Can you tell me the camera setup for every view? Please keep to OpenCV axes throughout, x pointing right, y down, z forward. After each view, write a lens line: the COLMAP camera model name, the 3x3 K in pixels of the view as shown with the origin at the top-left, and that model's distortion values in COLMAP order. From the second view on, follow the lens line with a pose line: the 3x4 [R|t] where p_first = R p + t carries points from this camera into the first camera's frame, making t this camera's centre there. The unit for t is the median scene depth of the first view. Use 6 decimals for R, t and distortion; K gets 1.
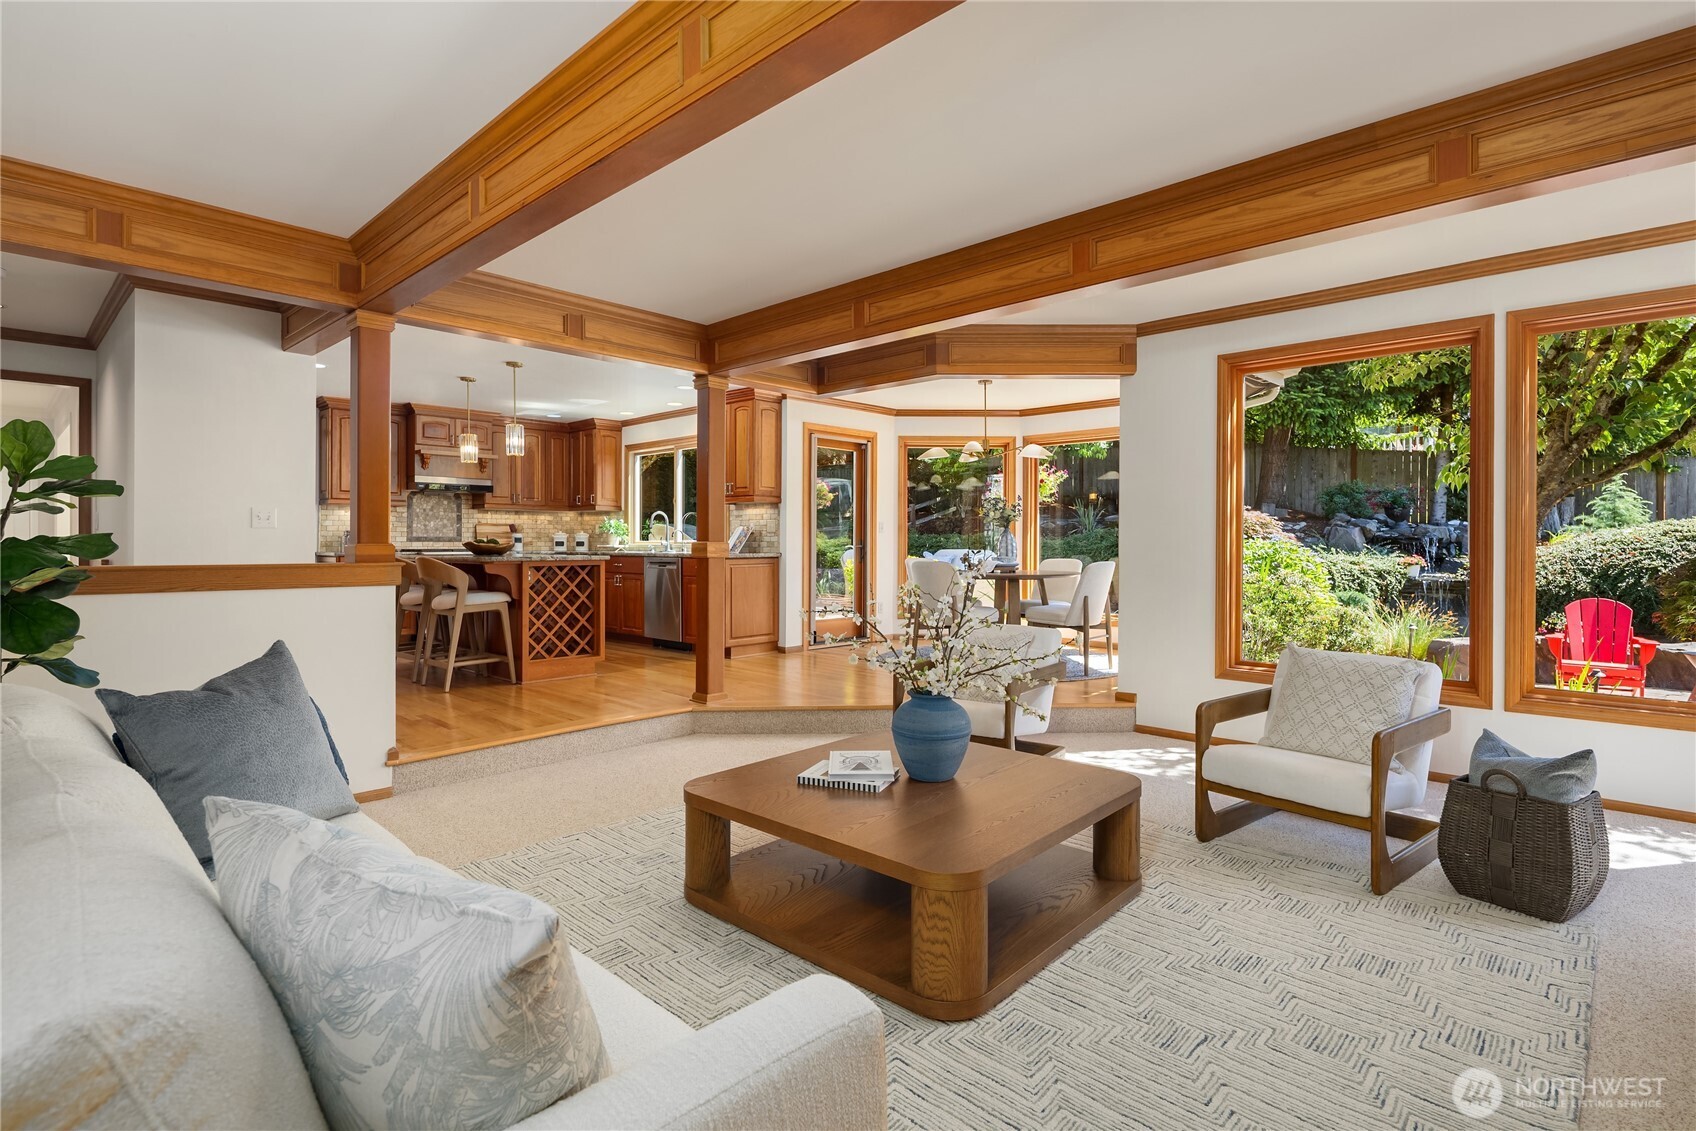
lens RADIAL K [[820.3, 0, 843.3], [0, 820.3, 550.6], [0, 0, 1]] dist [0.005043, -0.002432]
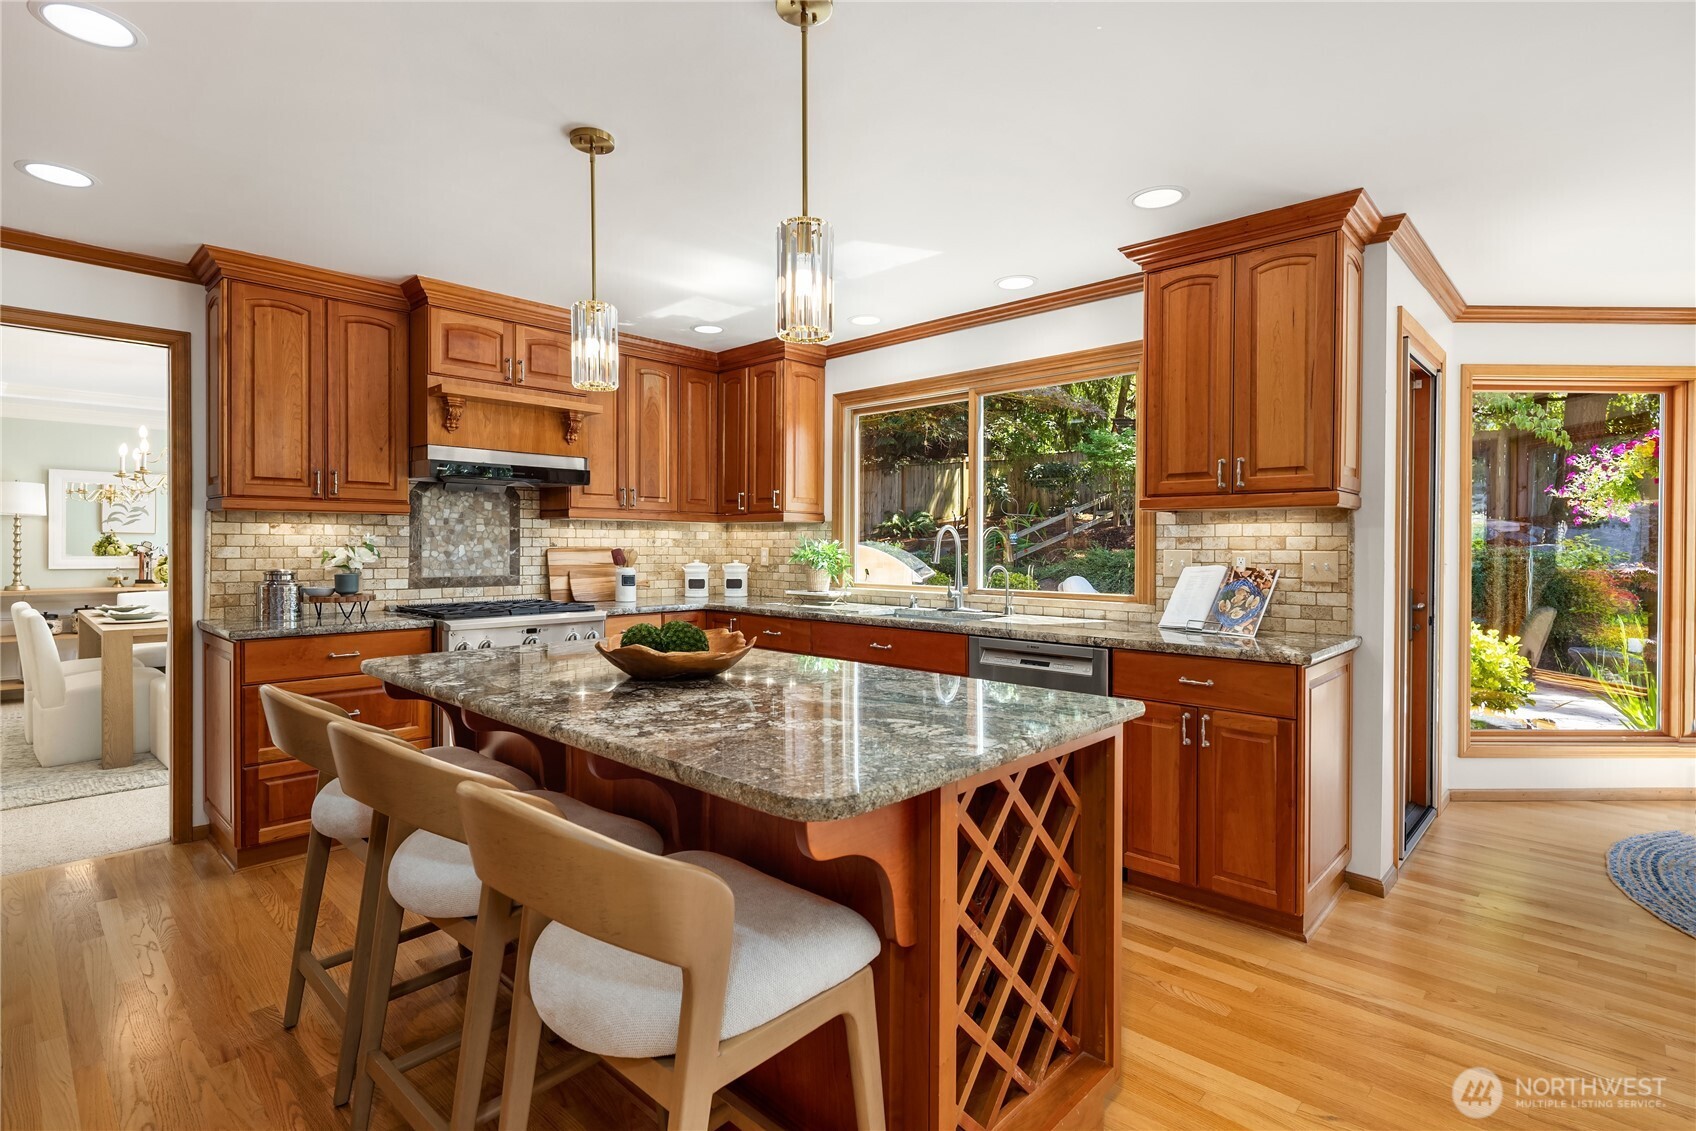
lens RADIAL K [[820.3, 0, 841.5], [0, 820.3, 554.7], [0, 0, 1]] dist [0.005043, -0.002432]
pose [[0.999996, 0.001123, -0.002496, -0.271008], [-0.001116, 0.999995, 0.002842, -0.030815], [0.002499, -0.002839, 0.999993, 0.508317]]
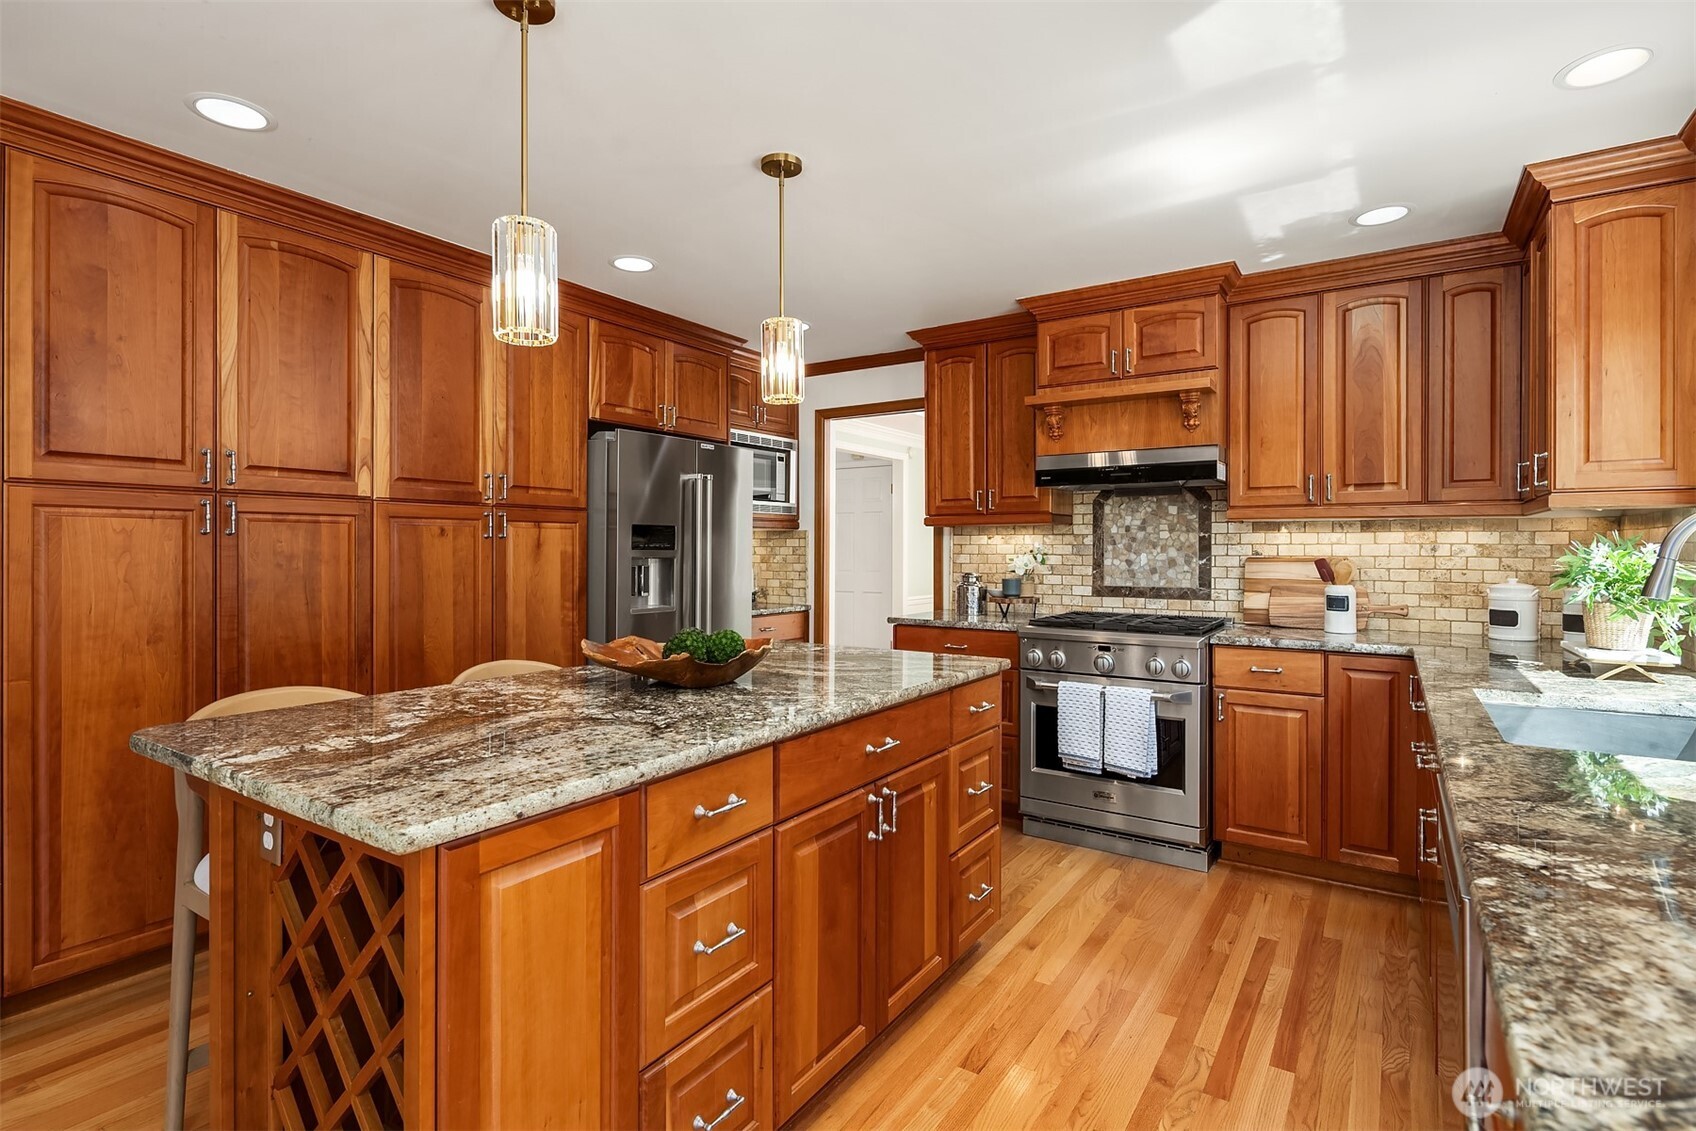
lens RADIAL K [[820.3, 0, 844.5], [0, 820.3, 554.7], [0, 0, 1]] dist [0.005043, -0.002432]
pose [[0.179990, 0.005856, -0.983651, -0.080784], [-0.009486, 0.999946, 0.004218, -0.034350], [0.983623, 0.008571, 0.180036, 0.741049]]
